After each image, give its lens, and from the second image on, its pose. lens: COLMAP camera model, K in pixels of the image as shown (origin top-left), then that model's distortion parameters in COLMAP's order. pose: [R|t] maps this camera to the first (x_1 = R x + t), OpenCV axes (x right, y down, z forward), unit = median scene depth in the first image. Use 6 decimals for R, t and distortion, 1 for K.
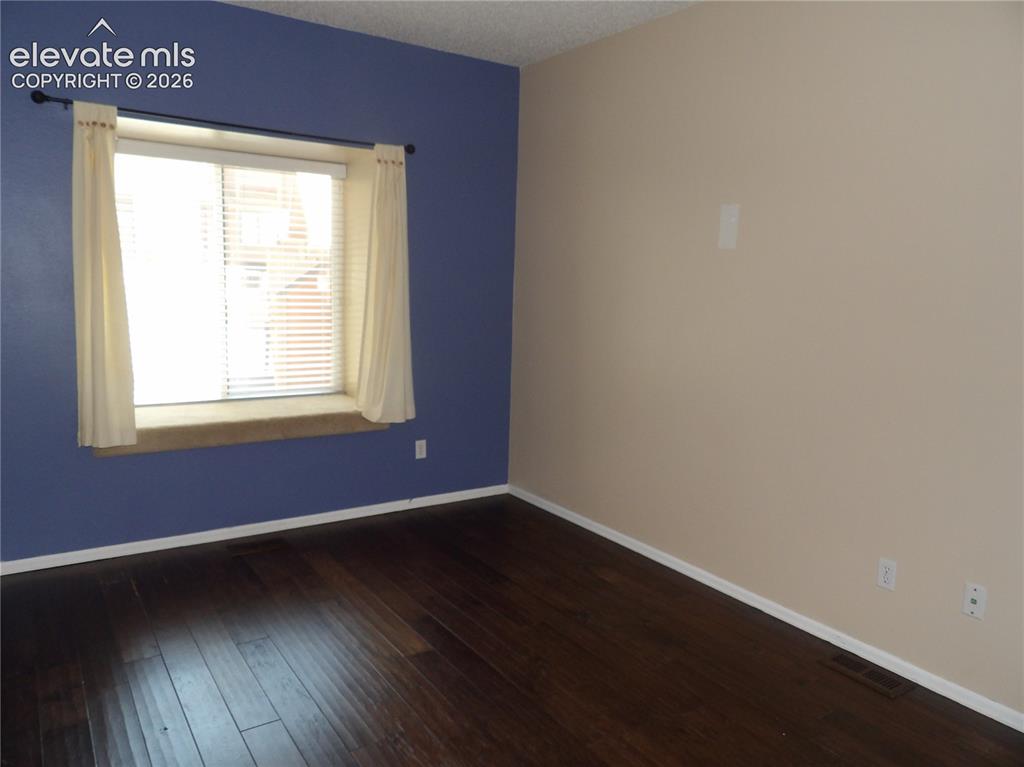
lens RADIAL K [[728.9, 0, 512.0], [0, 728.9, 383.5], [0, 0, 1]] dist [-0.034352, 0.036459]
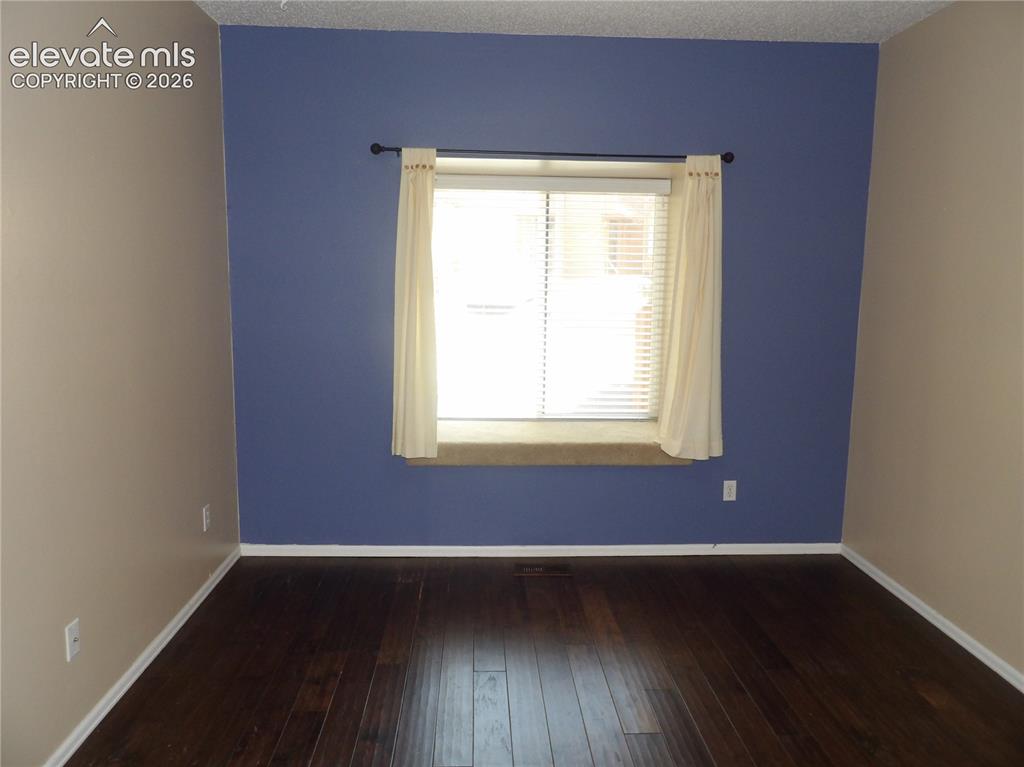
lens RADIAL K [[728.9, 0, 512.0], [0, 728.9, 383.5], [0, 0, 1]] dist [-0.034352, 0.036459]
pose [[0.853402, 0.053880, -0.518461, 0.112747], [-0.060502, 0.998159, 0.004144, -0.031712], [0.517730, 0.027832, 0.855091, 0.103347]]
